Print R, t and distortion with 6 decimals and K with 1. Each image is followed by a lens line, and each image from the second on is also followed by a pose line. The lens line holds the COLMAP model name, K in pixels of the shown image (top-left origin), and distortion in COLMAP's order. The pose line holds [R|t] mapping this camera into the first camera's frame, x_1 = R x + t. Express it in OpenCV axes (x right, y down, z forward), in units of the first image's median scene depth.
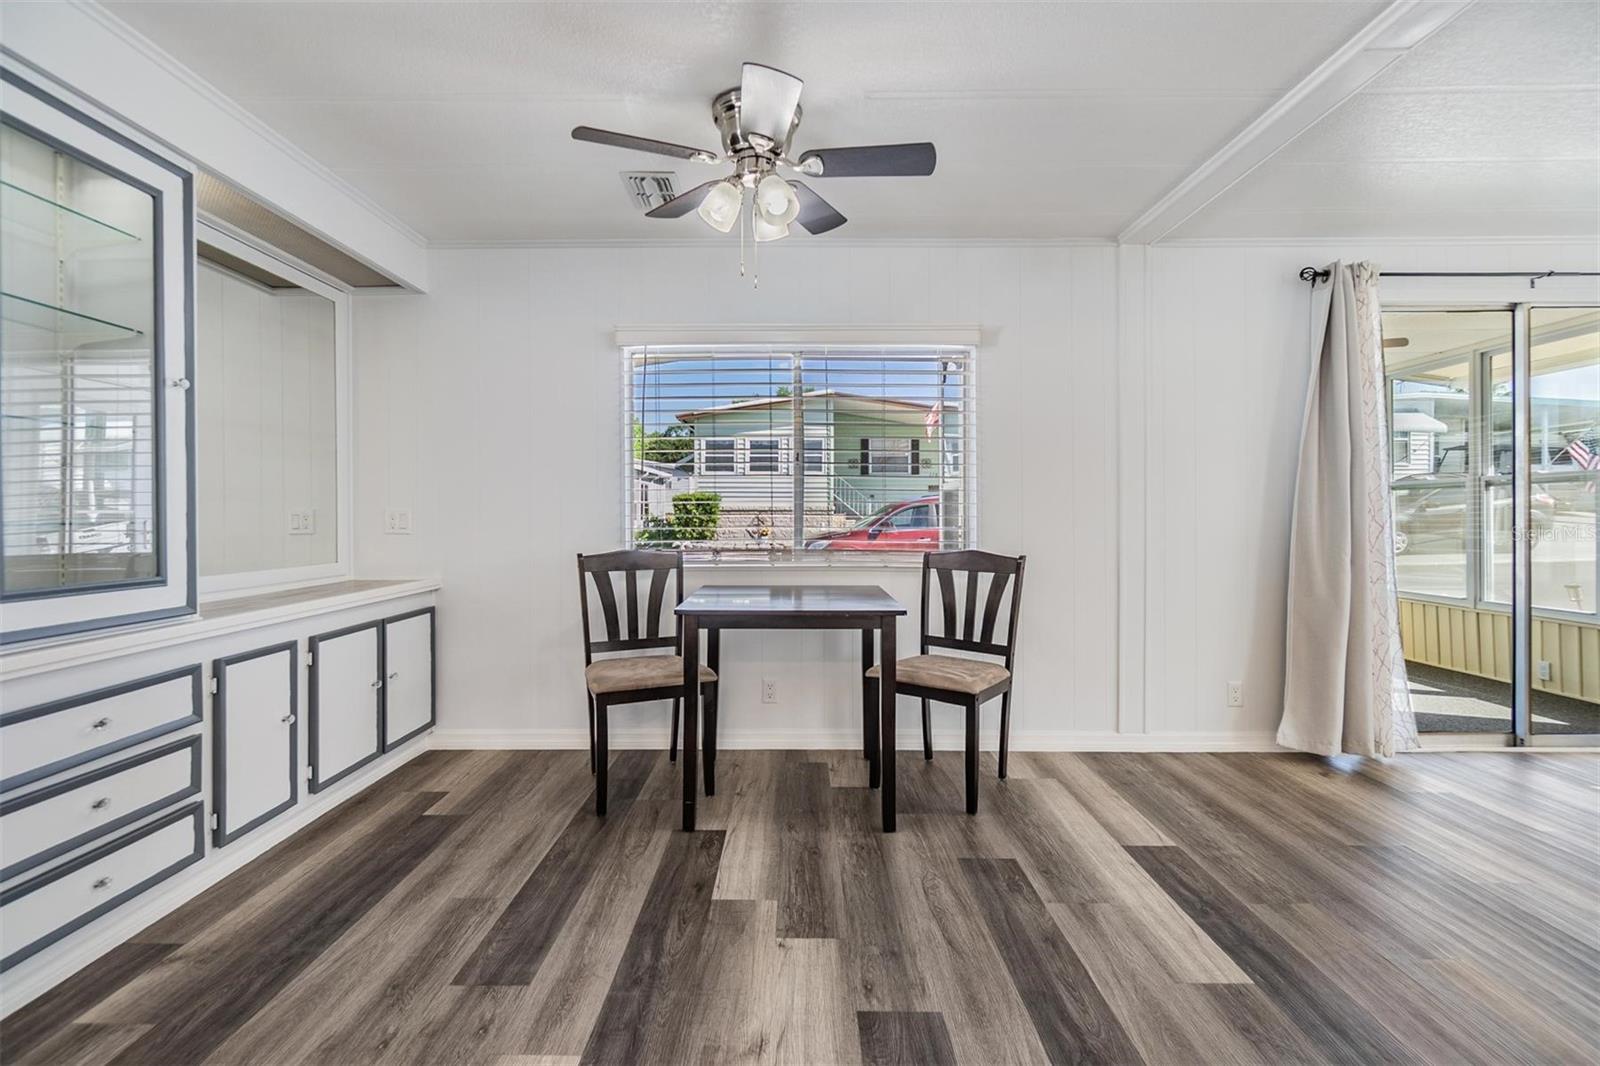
lens RADIAL K [[695.8, 0, 788.1], [0, 695.8, 519.4], [0, 0, 1]] dist [-0.004409, -0.000575]
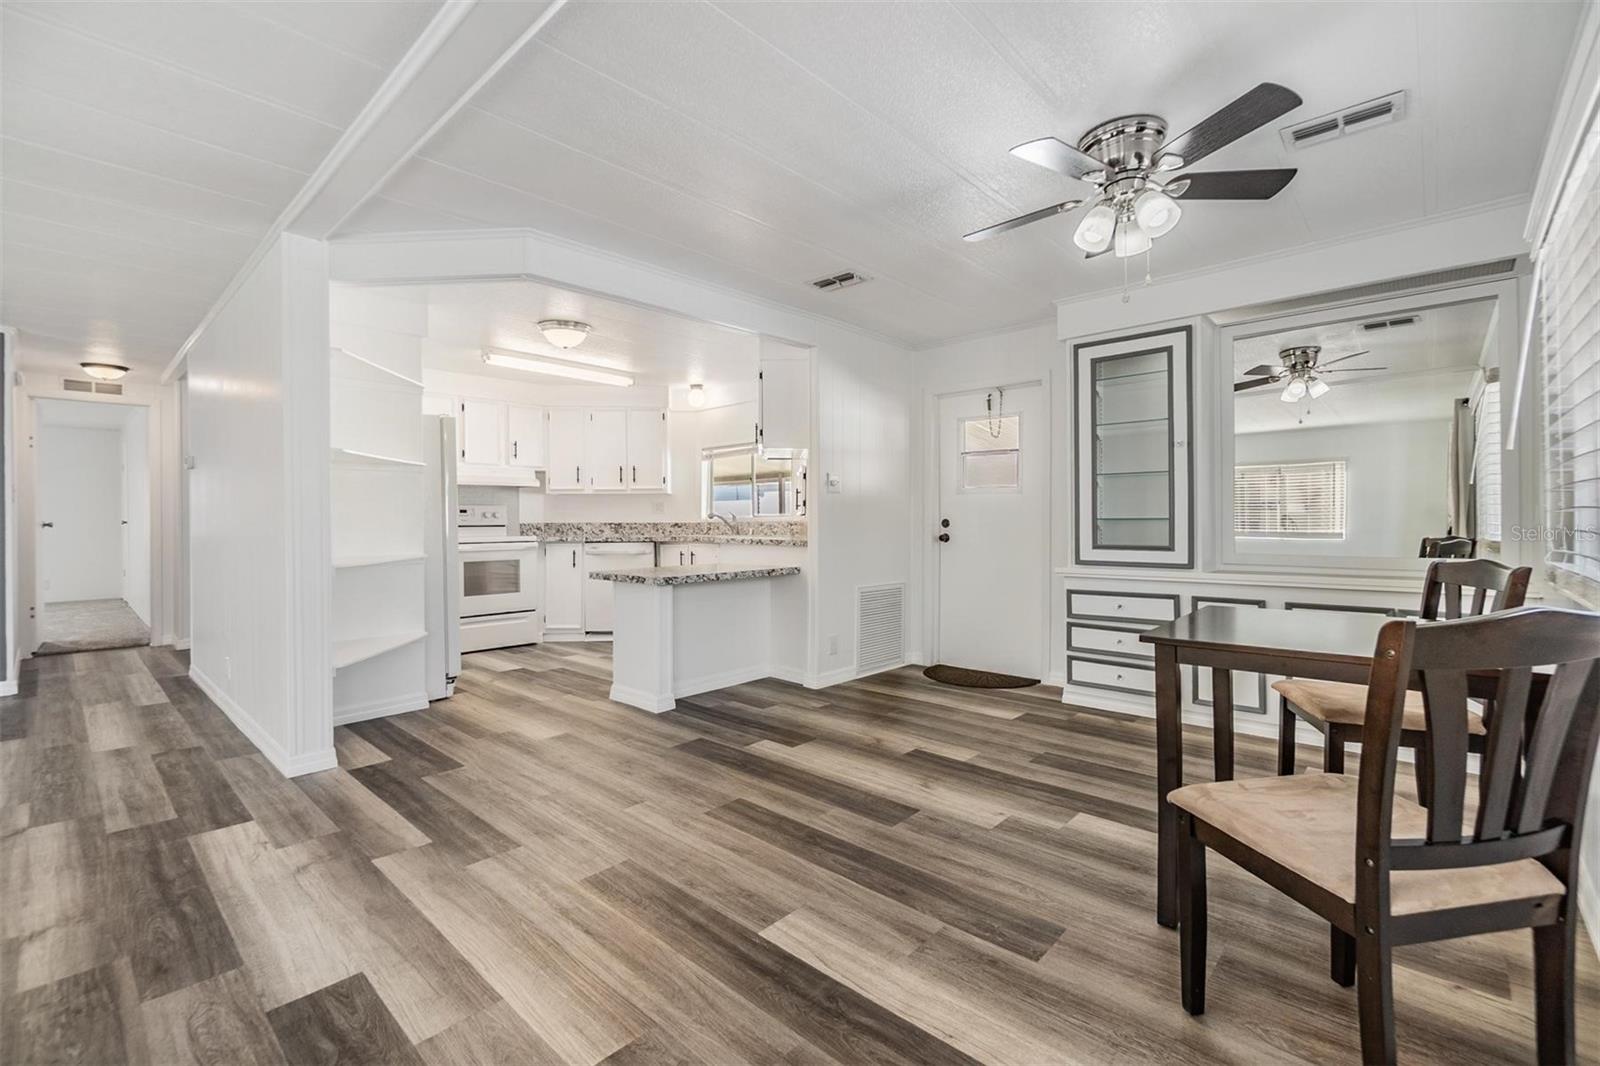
lens RADIAL K [[695.8, 0, 788.1], [0, 695.8, 519.4], [0, 0, 1]] dist [-0.004409, -0.000575]
pose [[-0.676706, 0.005271, -0.736235, 1.050282], [0.002322, 0.999985, 0.005025, -0.002988], [0.736250, 0.001691, -0.676708, 1.288313]]
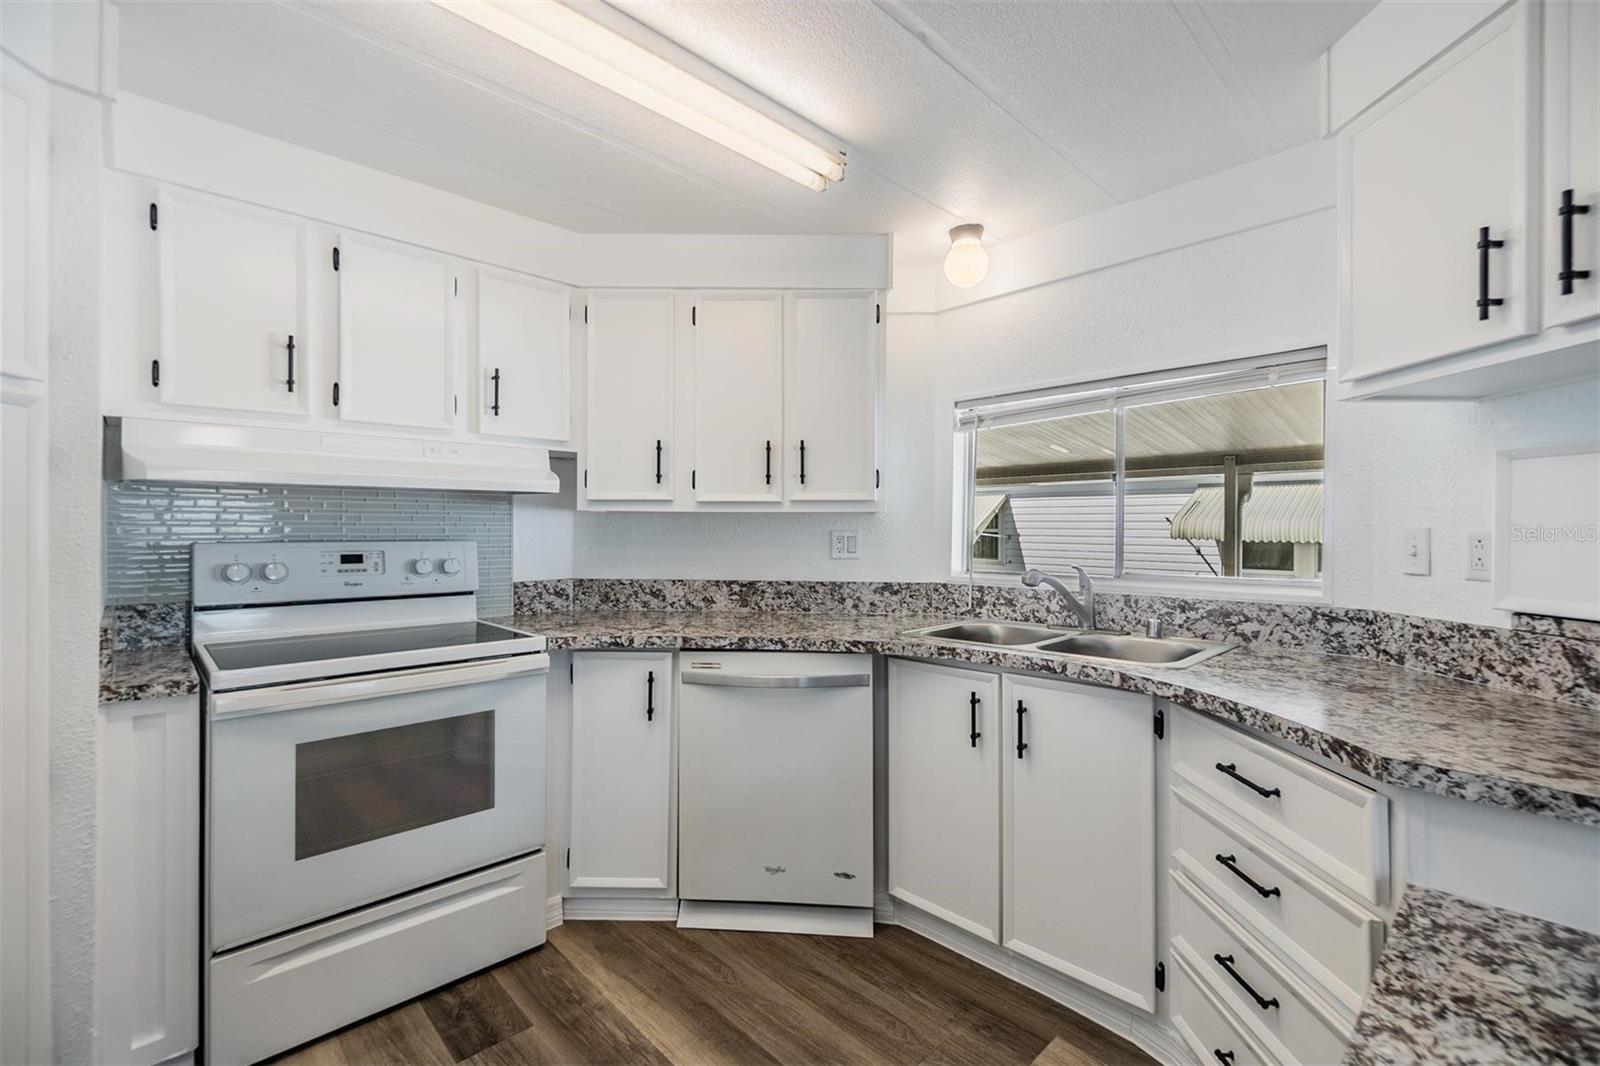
lens RADIAL K [[697.0, 0, 797.2], [0, 697.0, 534.7], [0, 0, 1]] dist [-0.006117, 0.000412]
pose [[-0.710376, 0.006098, -0.703796, 0.132492], [-0.008284, 0.999821, 0.017024, -0.081633], [0.703773, 0.017924, -0.710198, -0.373719]]
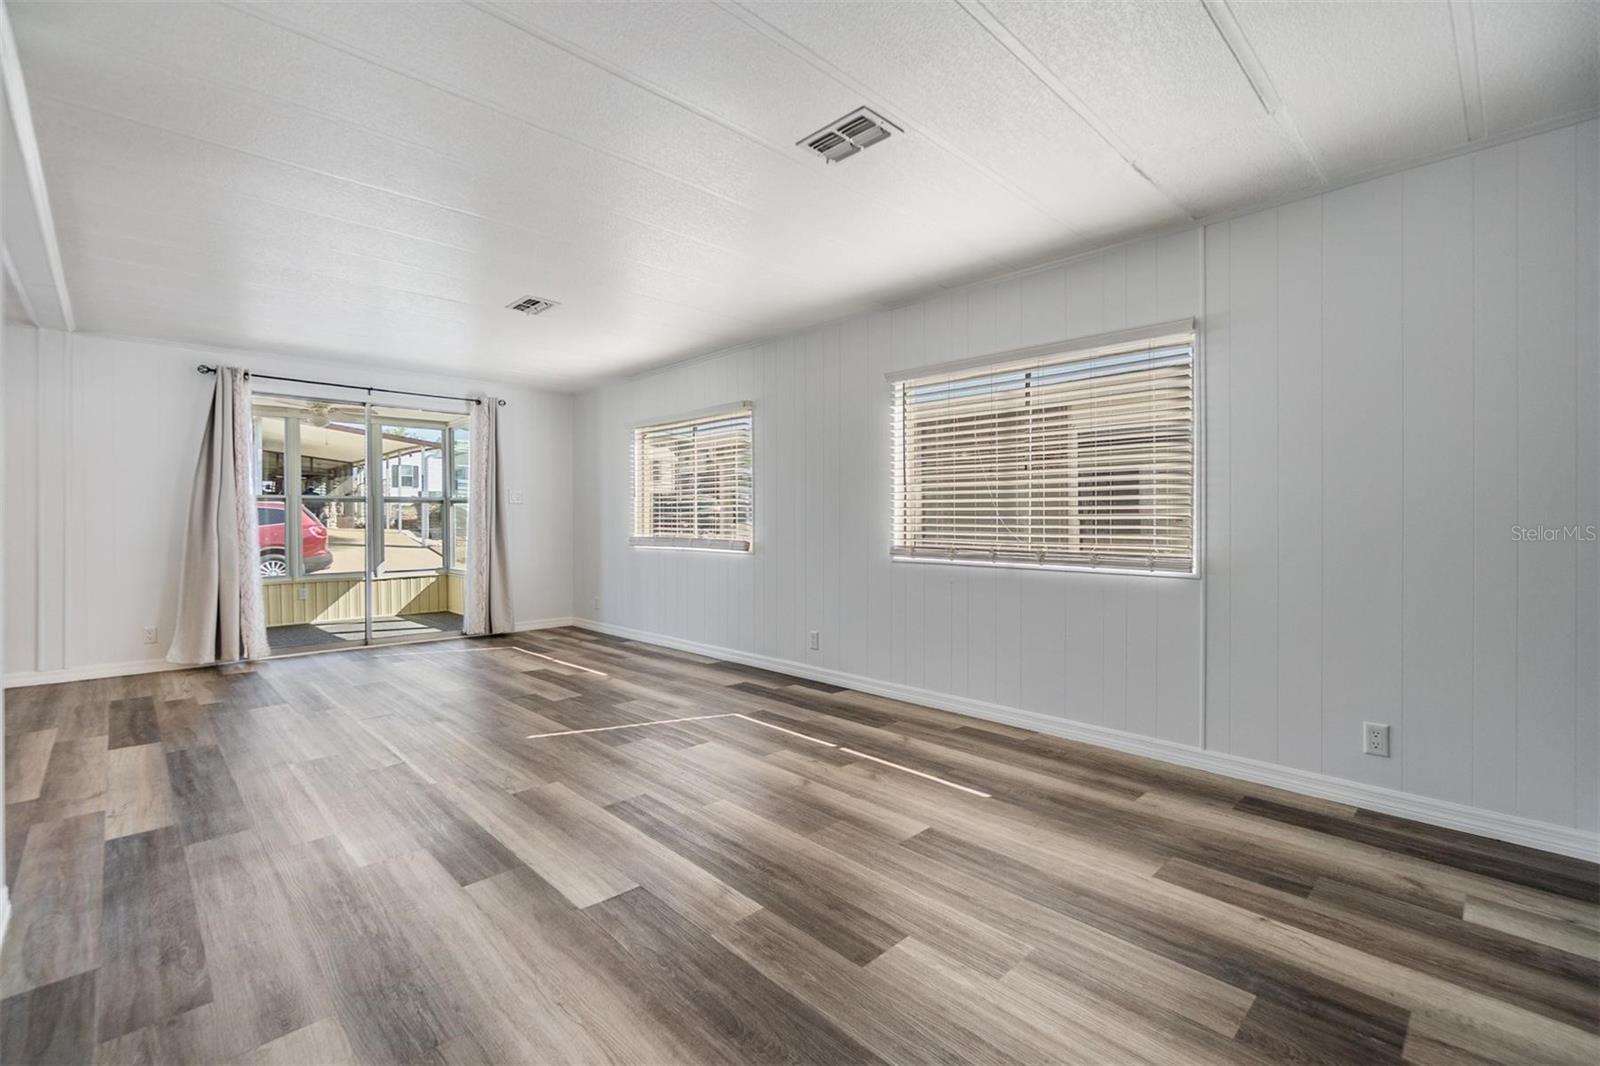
lens RADIAL K [[699.0, 0, 796.0], [0, 699.0, 515.8], [0, 0, 1]] dist [-0.004019, -0.000481]
pose [[0.709933, 0.004537, 0.704255, 0.812831], [0.006926, 0.999886, -0.013423, 0.027284], [-0.704235, 0.014407, 0.709820, -1.551622]]
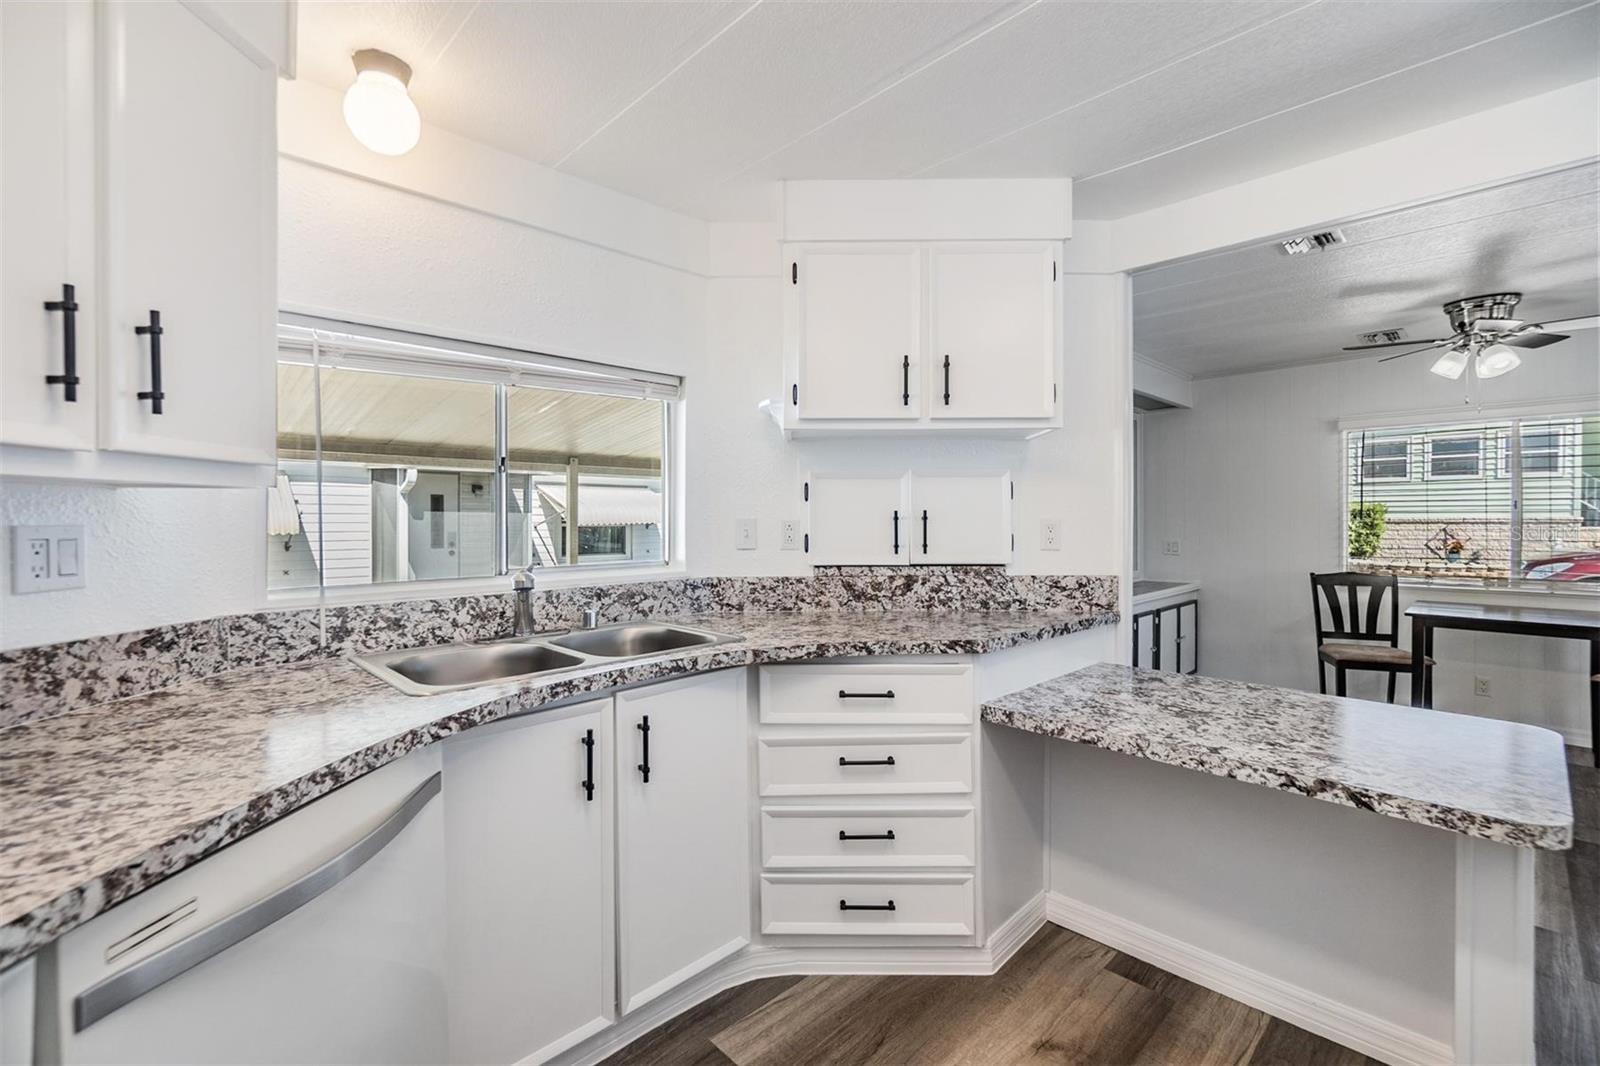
lens RADIAL K [[693.6, 0, 794.4], [0, 693.6, 529.8], [0, 0, 1]] dist [-0.003472, -0.000915]
pose [[0.703555, 0.010282, -0.710567, -0.022922], [-0.005136, 0.999943, 0.009384, -0.073255], [0.710622, -0.002953, 0.703567, -1.186434]]
